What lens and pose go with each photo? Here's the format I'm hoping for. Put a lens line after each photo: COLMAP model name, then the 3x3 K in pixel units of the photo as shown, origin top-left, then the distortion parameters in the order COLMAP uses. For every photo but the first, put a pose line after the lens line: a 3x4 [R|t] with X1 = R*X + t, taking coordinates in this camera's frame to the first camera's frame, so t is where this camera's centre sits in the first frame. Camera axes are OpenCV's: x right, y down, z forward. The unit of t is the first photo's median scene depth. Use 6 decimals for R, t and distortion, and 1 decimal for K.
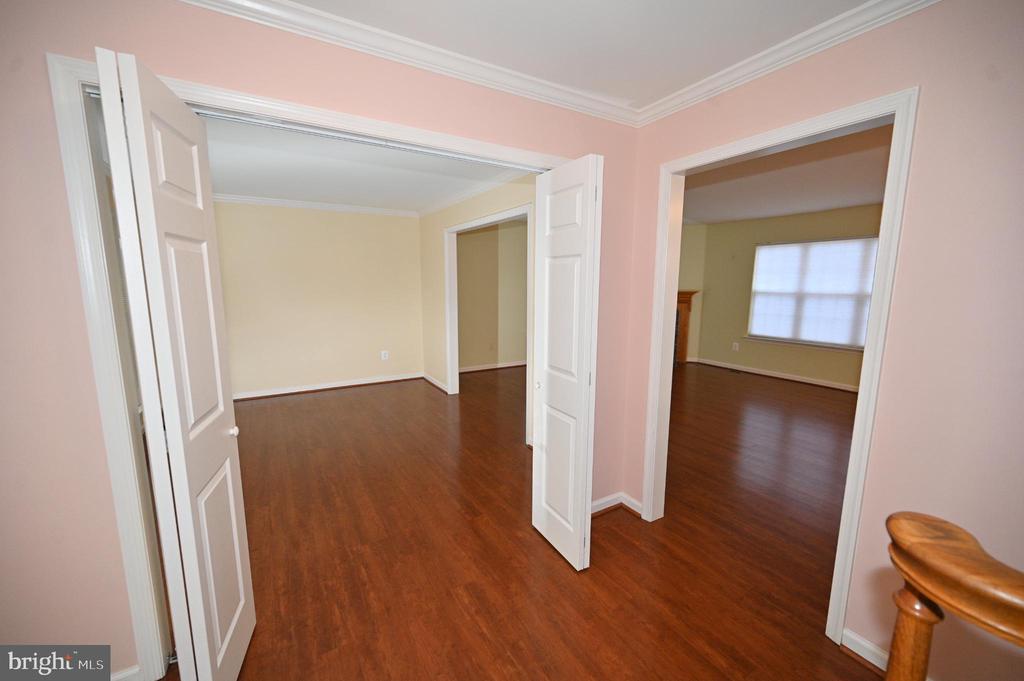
lens RADIAL K [[401.7, 0, 507.1], [0, 401.7, 339.2], [0, 0, 1]] dist [-0.003435, 0.000626]
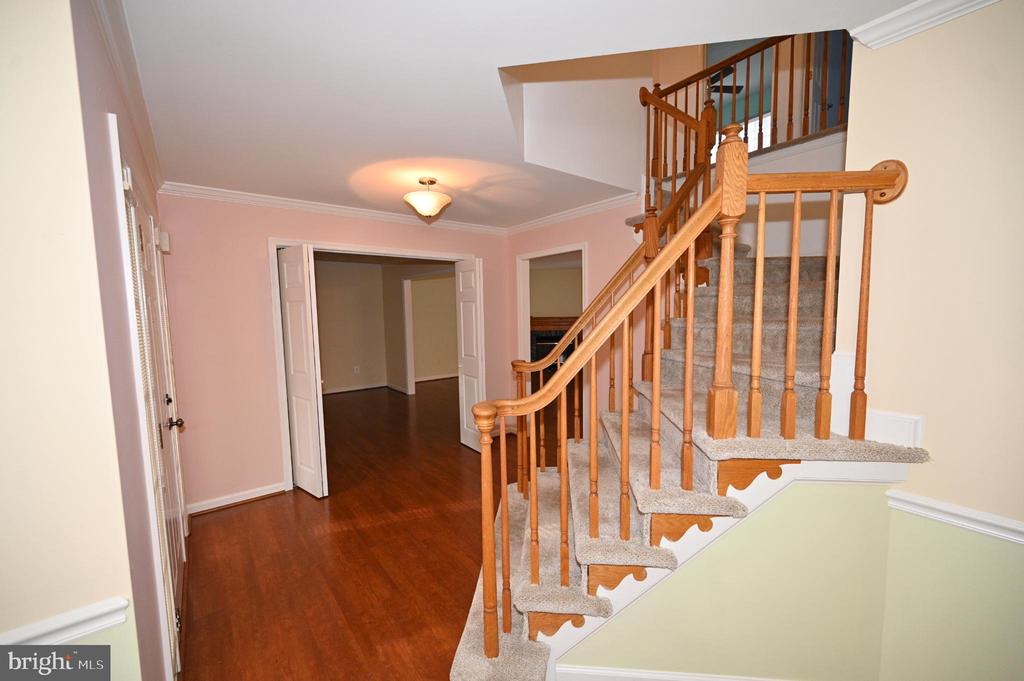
lens RADIAL K [[401.7, 0, 510.0], [0, 401.7, 344.9], [0, 0, 1]] dist [-0.003435, 0.000626]
pose [[0.991162, -0.033213, 0.128434, 0.062167], [0.040671, 0.997608, -0.055891, 0.122748], [-0.126270, 0.060620, 0.990142, -0.905516]]
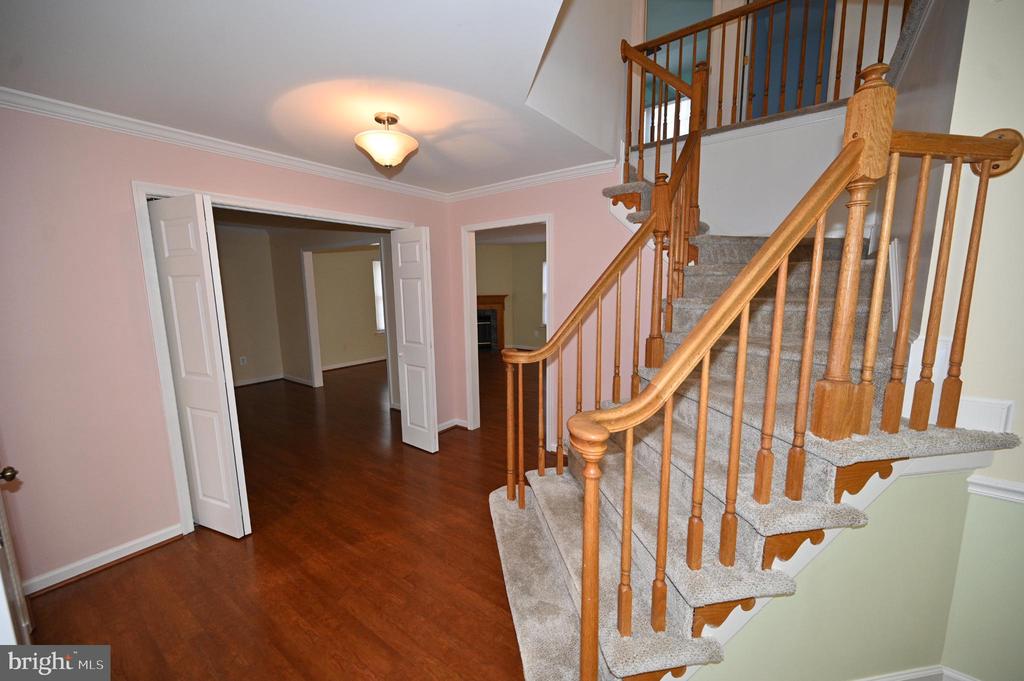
lens RADIAL K [[401.7, 0, 507.4], [0, 401.7, 347.9], [0, 0, 1]] dist [-0.003435, 0.000626]
pose [[0.922077, -0.075309, 0.379608, -0.136037], [0.073004, 0.997121, 0.020487, 0.080869], [-0.380058, 0.008822, 0.924921, -0.669380]]
